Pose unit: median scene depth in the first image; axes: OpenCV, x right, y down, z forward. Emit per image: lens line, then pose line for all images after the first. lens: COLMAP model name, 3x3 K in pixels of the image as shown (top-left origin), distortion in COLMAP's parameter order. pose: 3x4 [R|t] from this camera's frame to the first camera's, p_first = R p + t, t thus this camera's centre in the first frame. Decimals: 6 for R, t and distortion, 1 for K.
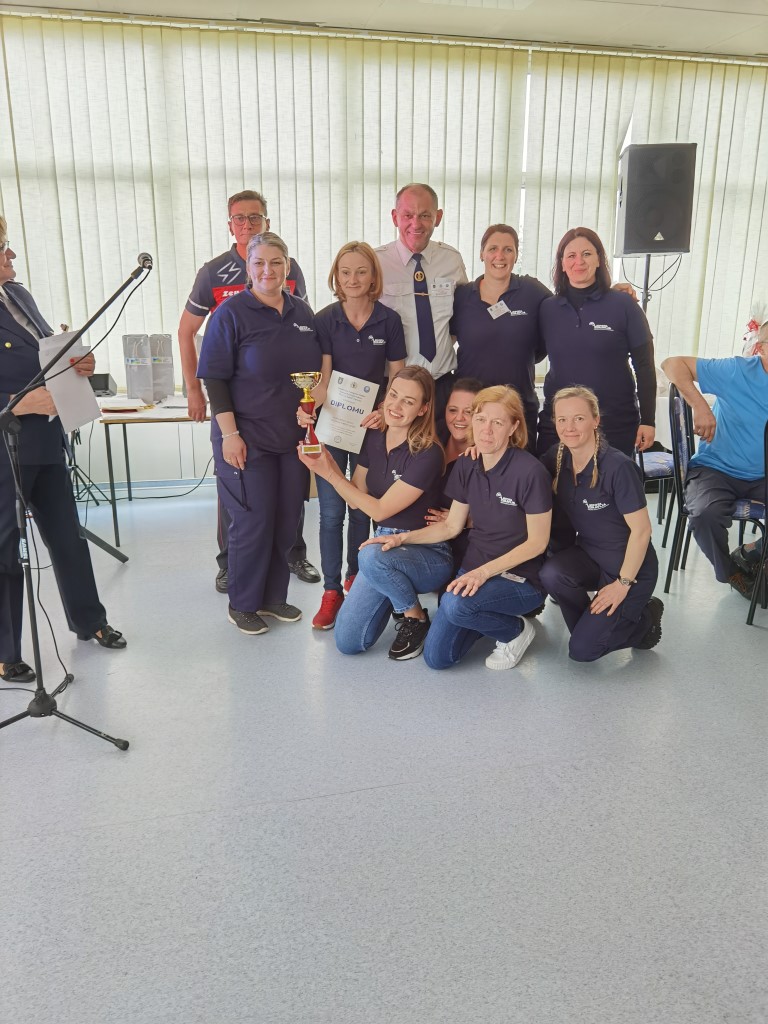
lens RADIAL K [[817.2, 0, 382.0], [0, 817.2, 513.0], [0, 0, 1]] dist [0.054803, -0.054934]
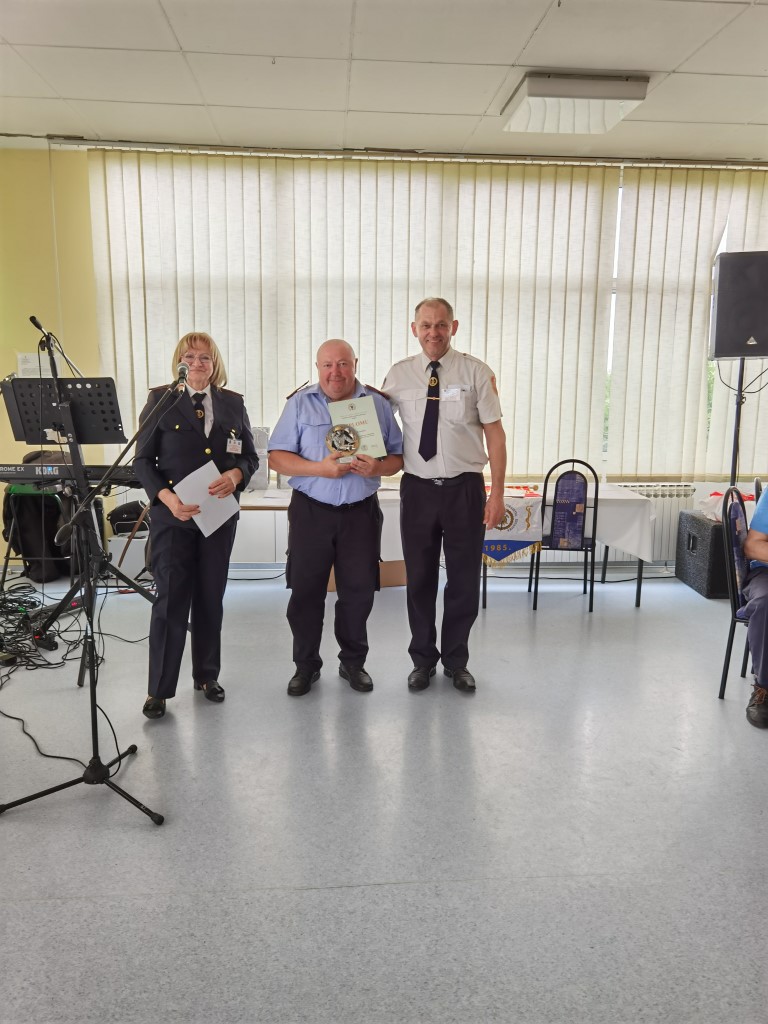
lens RADIAL K [[817.2, 0, 391.1], [0, 817.2, 514.0], [0, 0, 1]] dist [0.054803, -0.054934]
pose [[0.988527, 0.036058, -0.146676, 0.064632], [-0.050569, 0.994054, -0.096438, -0.010491], [0.142326, 0.102749, 0.984472, -0.021237]]
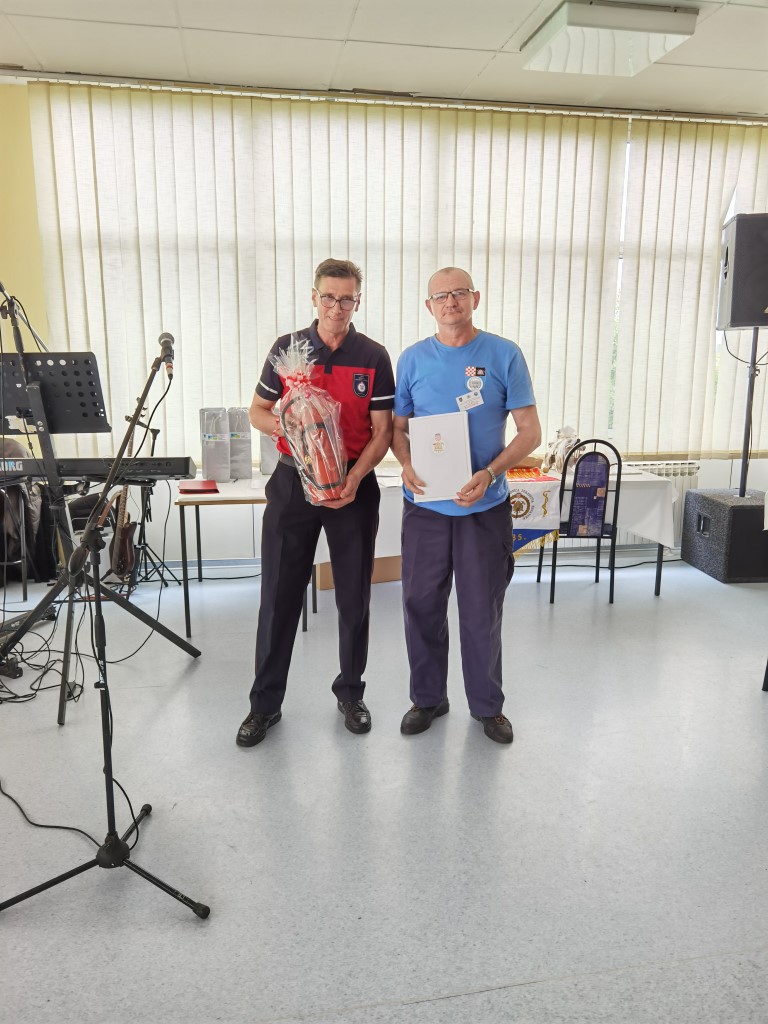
lens RADIAL K [[817.2, 0, 401.3], [0, 817.2, 511.8], [0, 0, 1]] dist [0.054803, -0.054934]
pose [[0.999002, 0.014898, -0.042098, -0.041750], [-0.017850, 0.997342, -0.070637, -0.035151], [0.040933, 0.071318, 0.996613, 0.071974]]
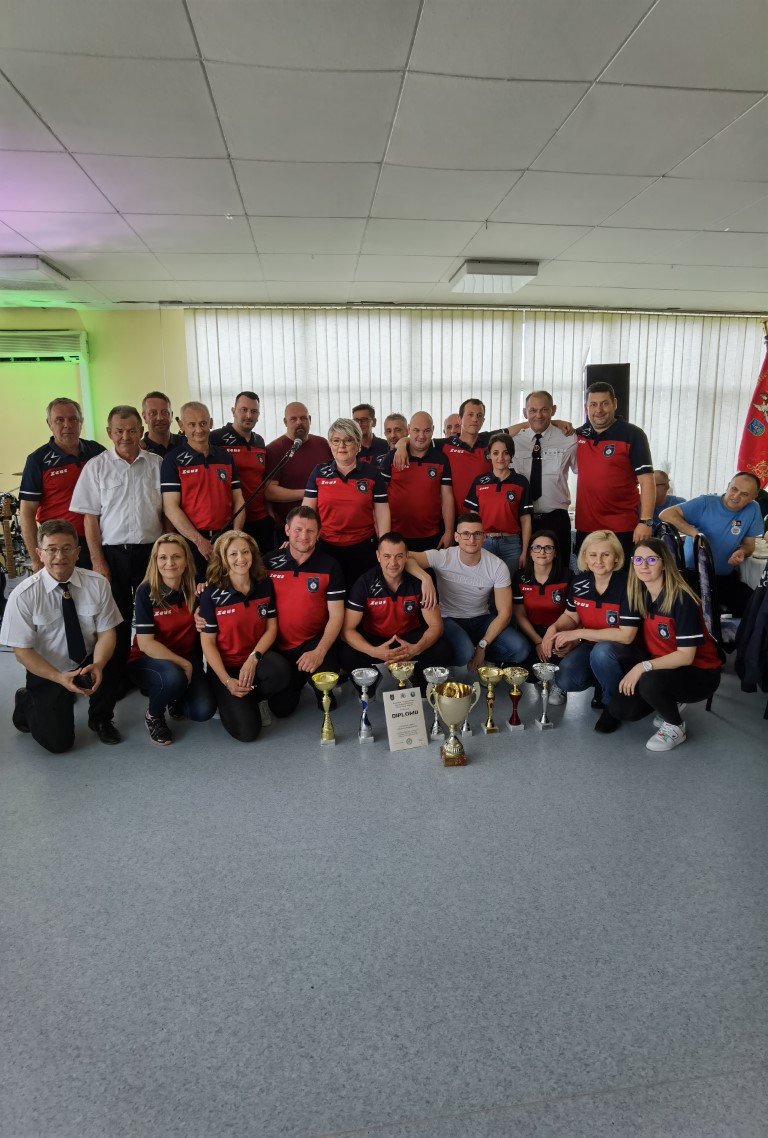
lens RADIAL K [[598.4, 0, 383.7], [0, 598.4, 575.5], [0, 0, 1]] dist [-0.043673, -0.004583]
pose [[0.993690, 0.006325, -0.111985, 0.040023], [-0.012705, 0.998330, -0.056355, 0.036459], [0.111441, 0.057422, 0.992111, -0.175541]]
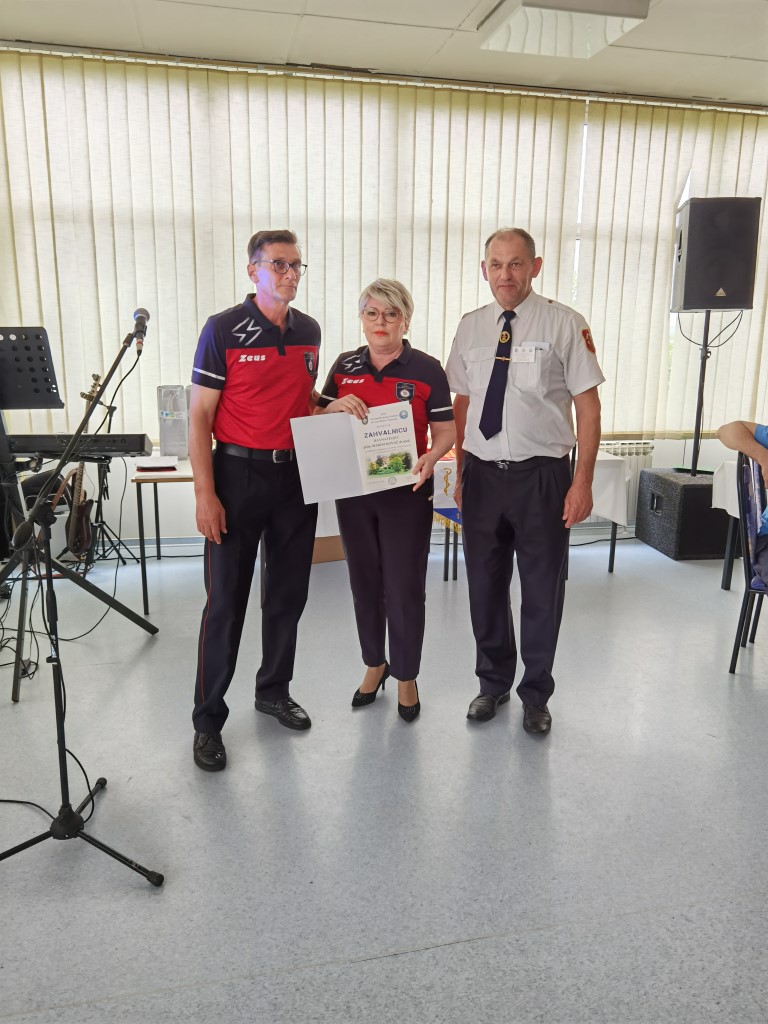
lens RADIAL K [[817.2, 0, 402.6], [0, 817.2, 511.0], [0, 0, 1]] dist [0.054803, -0.054934]
pose [[0.999868, 0.016130, 0.001789, -0.033279], [-0.016025, 0.998705, -0.048283, -0.032328], [-0.002565, 0.048248, 0.998832, 0.063357]]
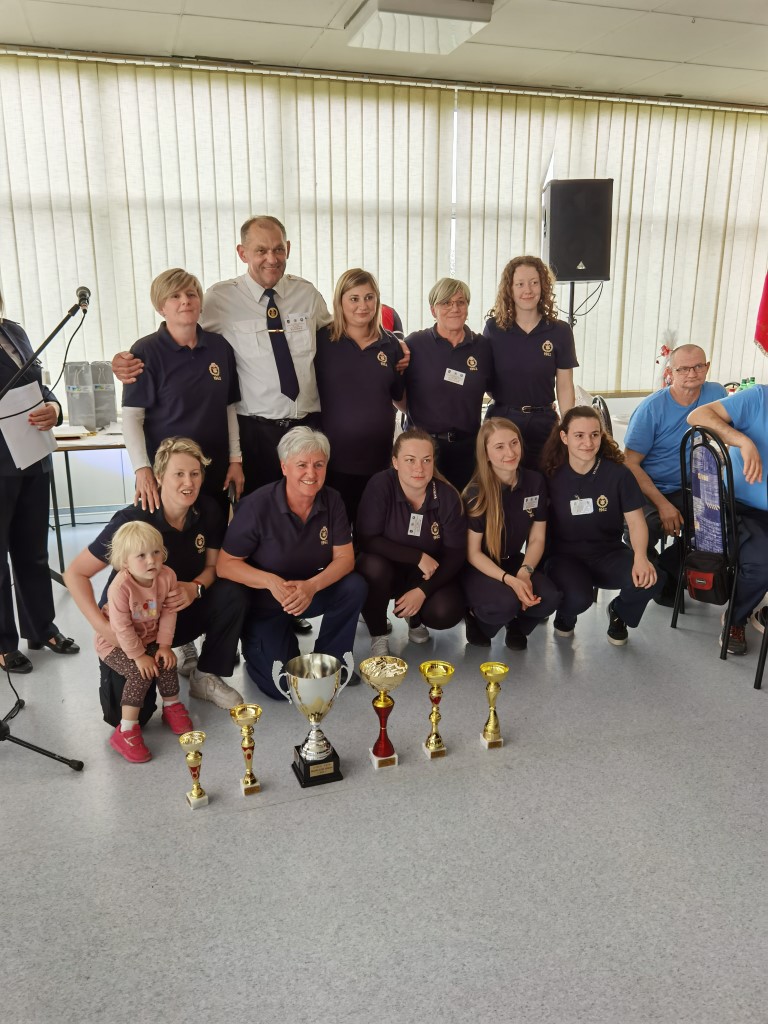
lens RADIAL K [[817.2, 0, 389.3], [0, 817.2, 515.0], [0, 0, 1]] dist [0.054803, -0.054934]
pose [[0.996932, -0.023241, 0.074739, 0.003420], [0.024558, 0.999558, -0.016758, -0.002971], [-0.074316, 0.018542, 0.997062, -0.033846]]
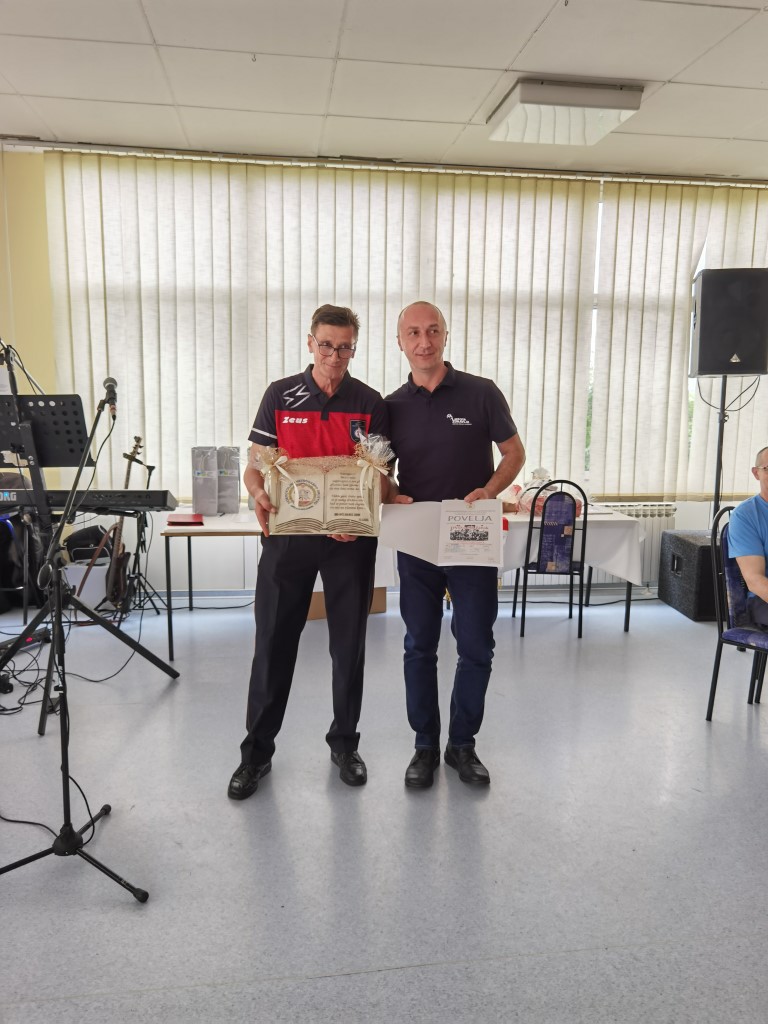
lens RADIAL K [[817.2, 0, 393.6], [0, 817.2, 513.0], [0, 0, 1]] dist [0.054803, -0.054934]
pose [[0.996198, 0.025901, -0.083174, 0.019542], [-0.035711, 0.992286, -0.118712, -0.023929], [0.079458, 0.121231, 0.989439, 0.023049]]
